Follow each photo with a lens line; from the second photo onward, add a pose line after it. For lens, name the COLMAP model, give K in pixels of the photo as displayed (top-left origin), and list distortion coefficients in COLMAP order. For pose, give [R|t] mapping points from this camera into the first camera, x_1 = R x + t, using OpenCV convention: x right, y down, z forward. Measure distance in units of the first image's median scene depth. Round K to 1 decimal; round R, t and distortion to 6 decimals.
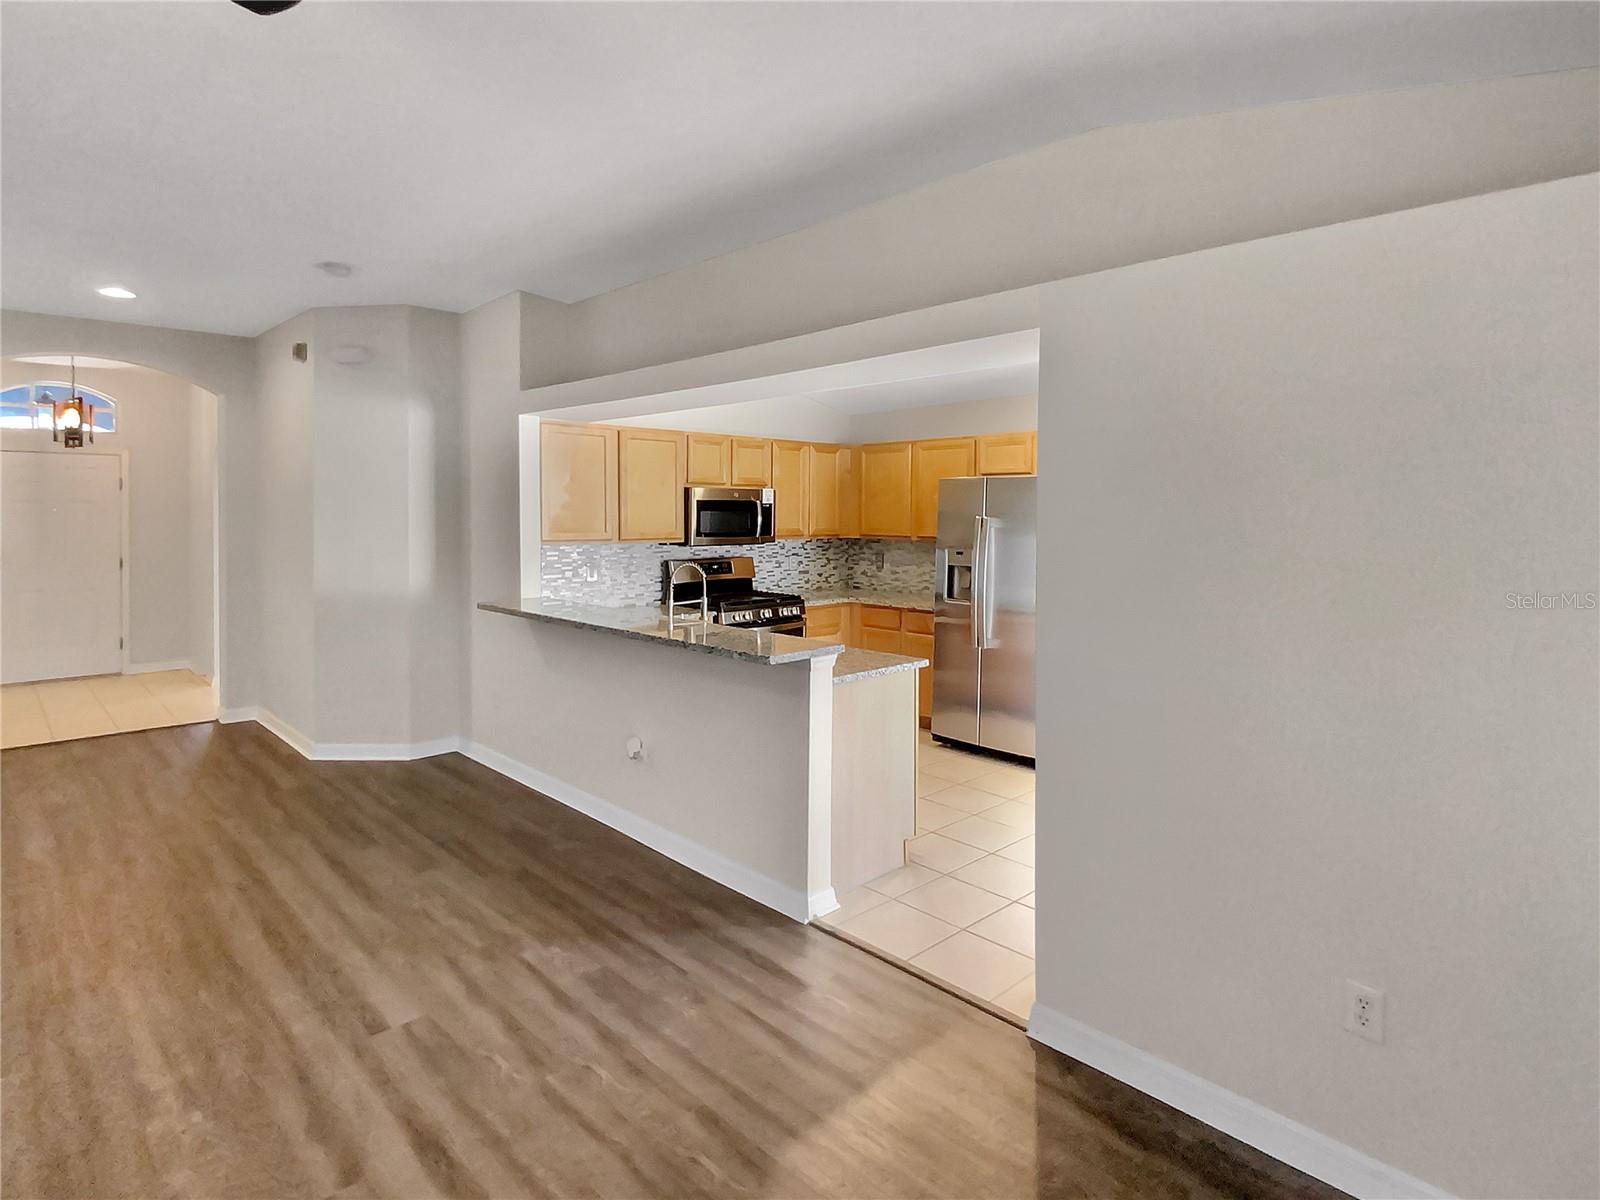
lens RADIAL K [[905.5, 0, 730.3], [0, 905.5, 553.2], [0, 0, 1]] dist [-0.000528, -0.000230]
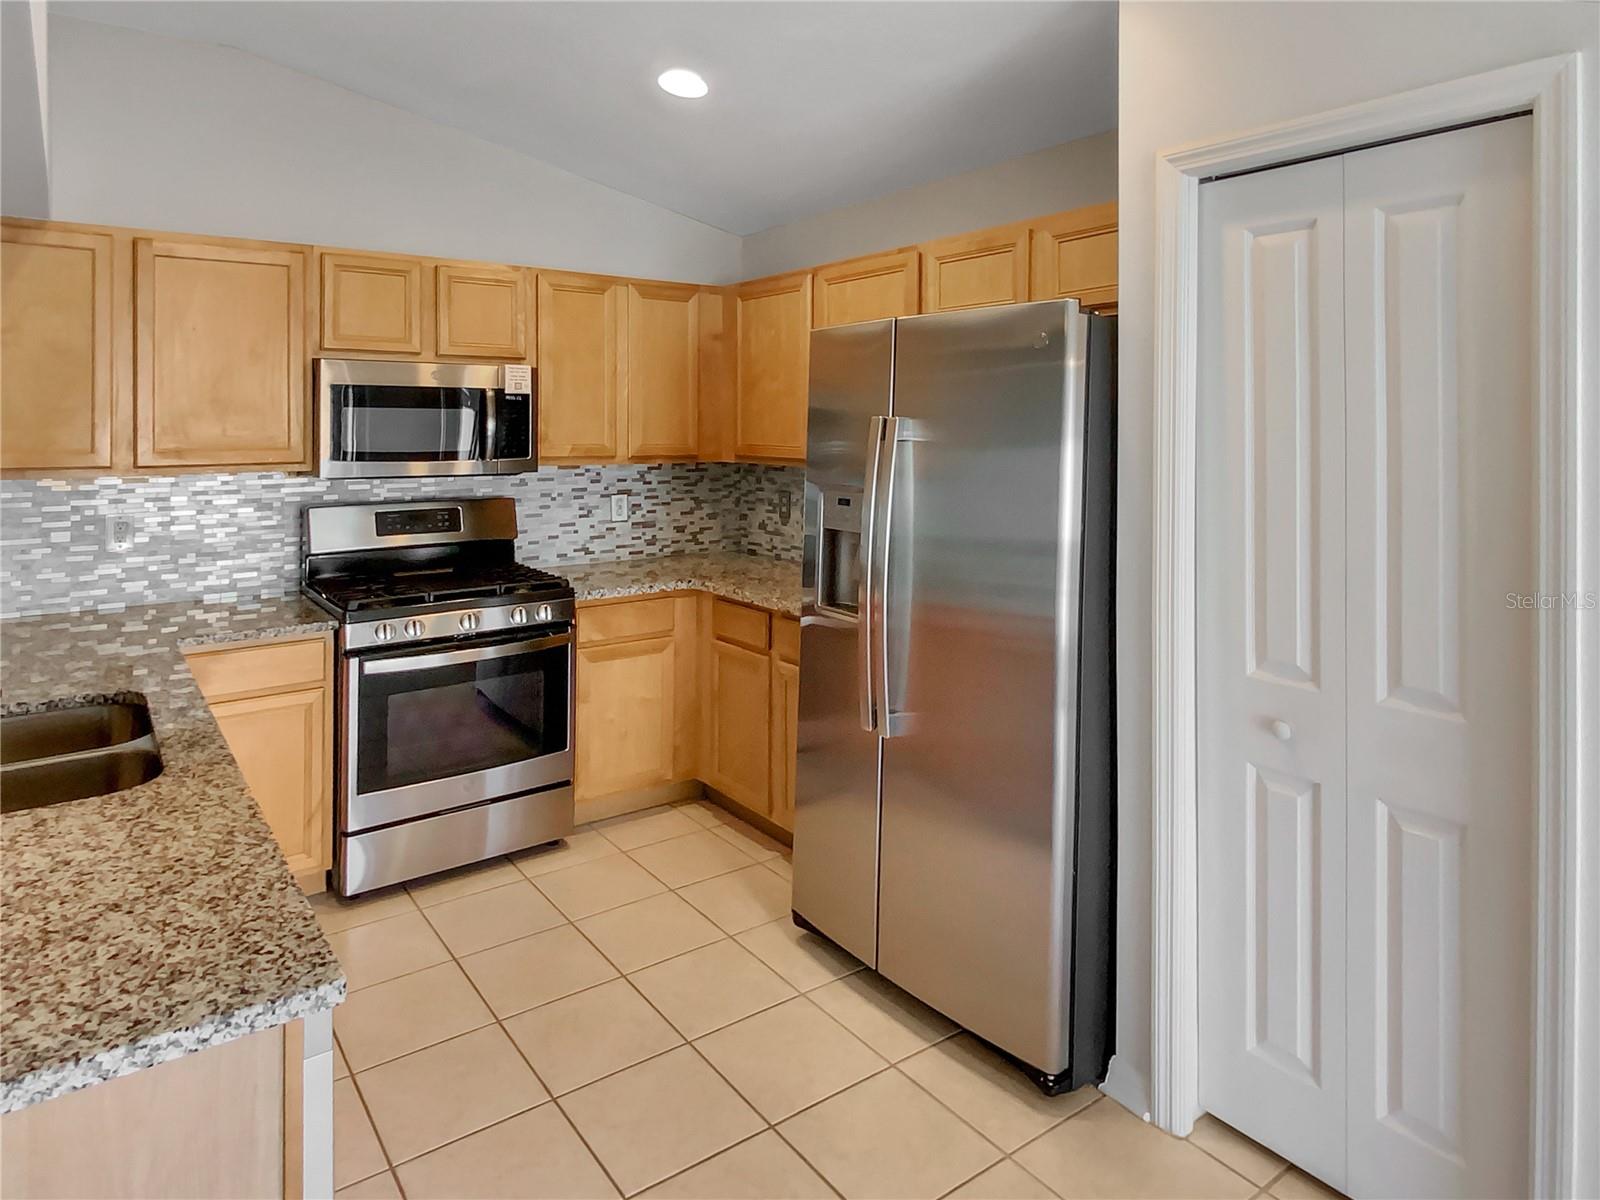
lens RADIAL K [[971.4, 0, 762.0], [0, 971.4, 462.8], [0, 0, 1]] dist [-0.000044, -0.007867]
pose [[0.996425, 0.002686, -0.084434, 0.216102], [-0.003537, 0.999944, -0.009936, -0.011394], [0.084403, 0.010199, 0.996380, 0.458385]]
